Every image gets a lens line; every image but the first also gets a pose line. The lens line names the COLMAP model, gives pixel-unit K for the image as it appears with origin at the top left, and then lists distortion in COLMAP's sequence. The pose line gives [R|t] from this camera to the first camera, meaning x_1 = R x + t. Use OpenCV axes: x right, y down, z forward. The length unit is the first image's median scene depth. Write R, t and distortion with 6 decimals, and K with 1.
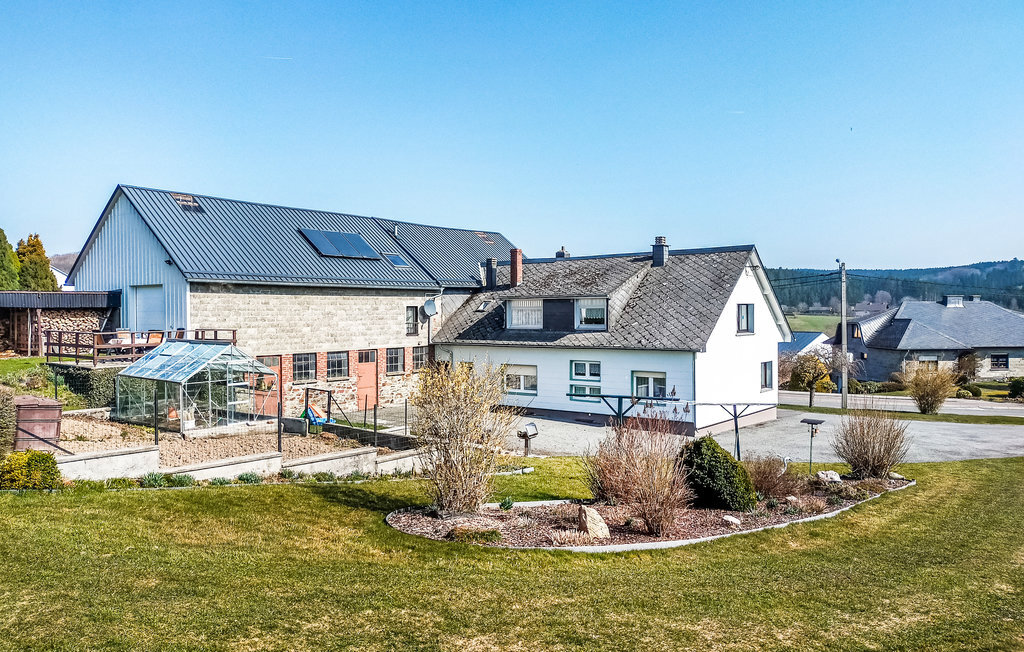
lens RADIAL K [[768.6, 0, 511.2], [0, 768.6, 317.9], [0, 0, 1]] dist [0.007092, -0.018553]
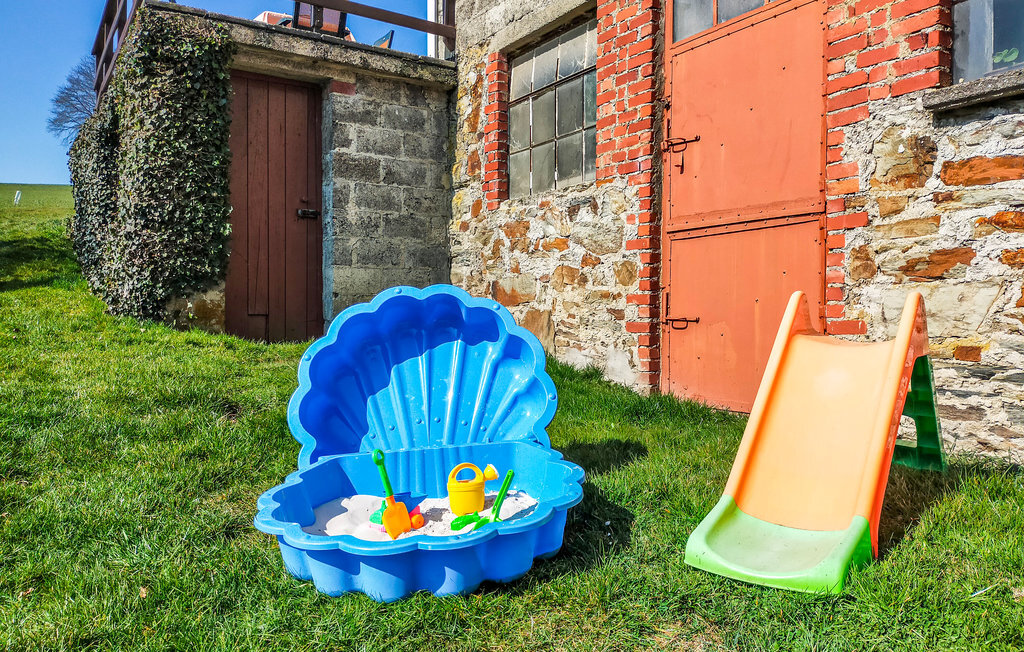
lens RADIAL K [[768.6, 0, 508.2], [0, 768.6, 328.0], [0, 0, 1]] dist [0.007092, -0.018553]
pose [[-0.324334, 0.015046, -0.945823, -0.155960], [-0.007243, 0.999805, 0.018389, 0.101769], [0.945915, 0.012814, -0.324161, 0.887821]]
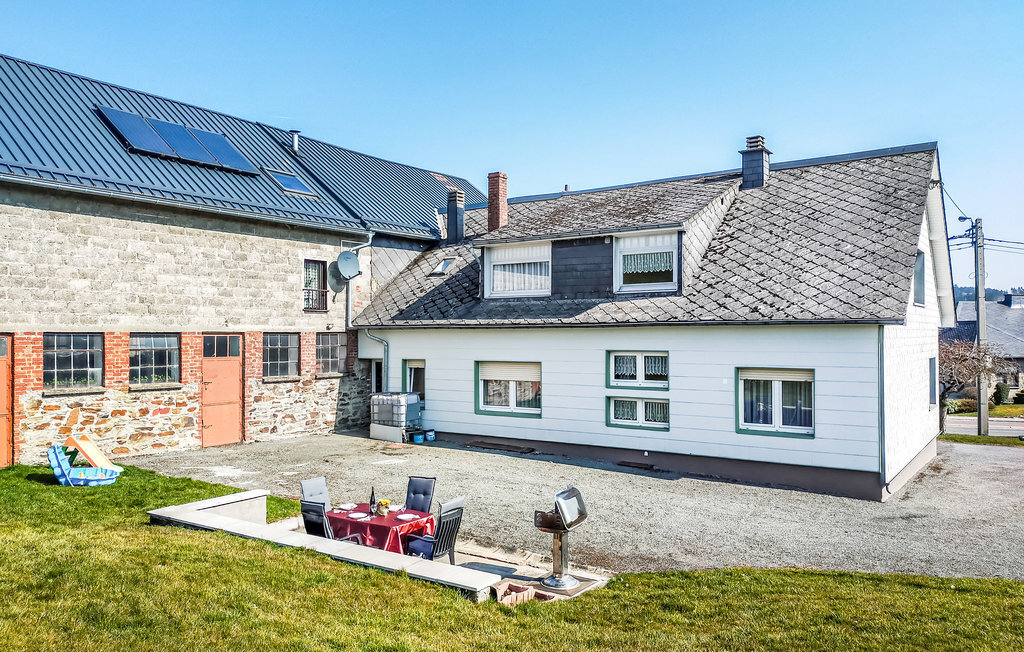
lens RADIAL K [[768.6, 0, 519.1], [0, 768.6, 335.4], [0, 0, 1]] dist [0.007092, -0.018553]
pose [[0.997918, 0.002479, 0.064441, -0.017208], [-0.001902, 0.999957, -0.009025, 0.047604], [-0.064461, 0.008883, 0.997881, 0.455507]]
